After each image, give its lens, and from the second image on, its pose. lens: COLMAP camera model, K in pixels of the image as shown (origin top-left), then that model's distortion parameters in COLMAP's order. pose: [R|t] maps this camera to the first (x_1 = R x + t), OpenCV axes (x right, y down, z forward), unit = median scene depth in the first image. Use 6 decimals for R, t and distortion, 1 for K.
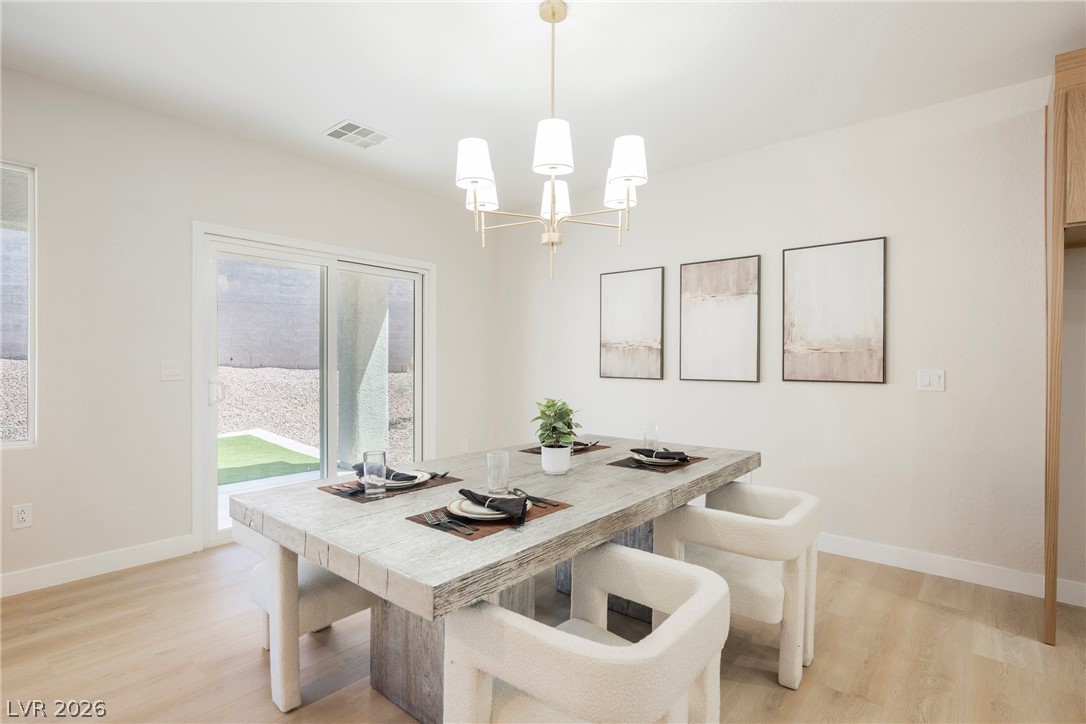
lens RADIAL K [[531.1, 0, 546.8], [0, 531.1, 360.9], [0, 0, 1]] dist [0.001945, 0.000197]
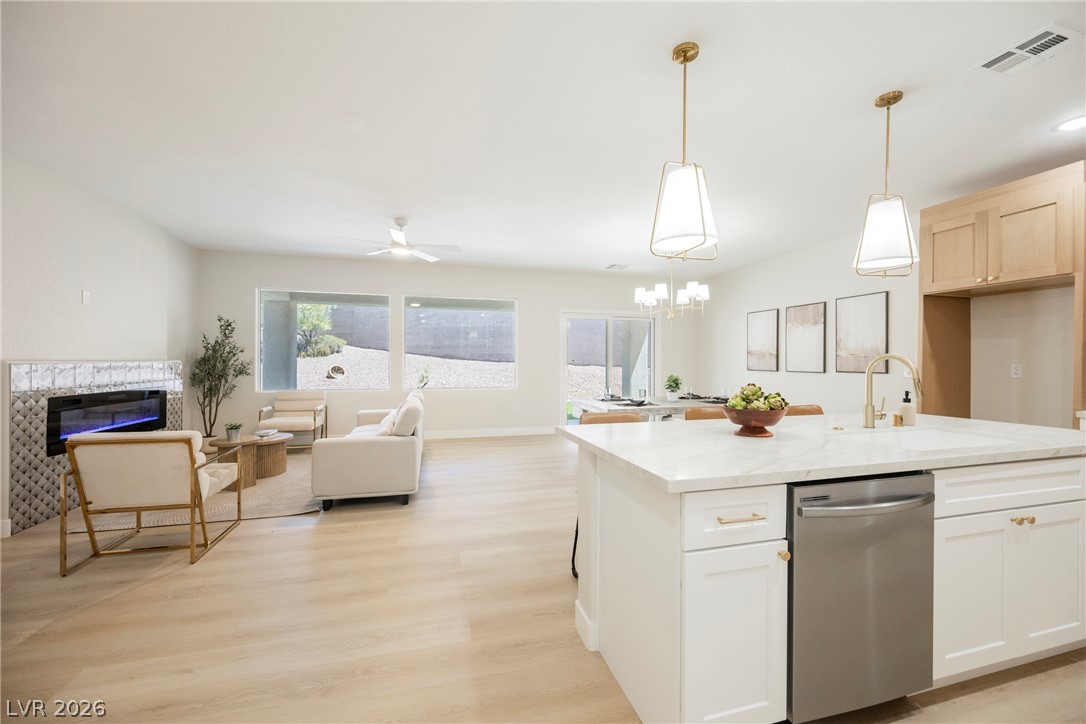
lens RADIAL K [[425.5, 0, 545.5], [0, 425.5, 361.6], [0, 0, 1]] dist [-0.000552, 0.000066]
pose [[0.823457, -0.000853, -0.567378, 0.438029], [0.000776, 1.000000, -0.000378, 0.002102], [0.567378, -0.000129, 0.823457, -0.714942]]
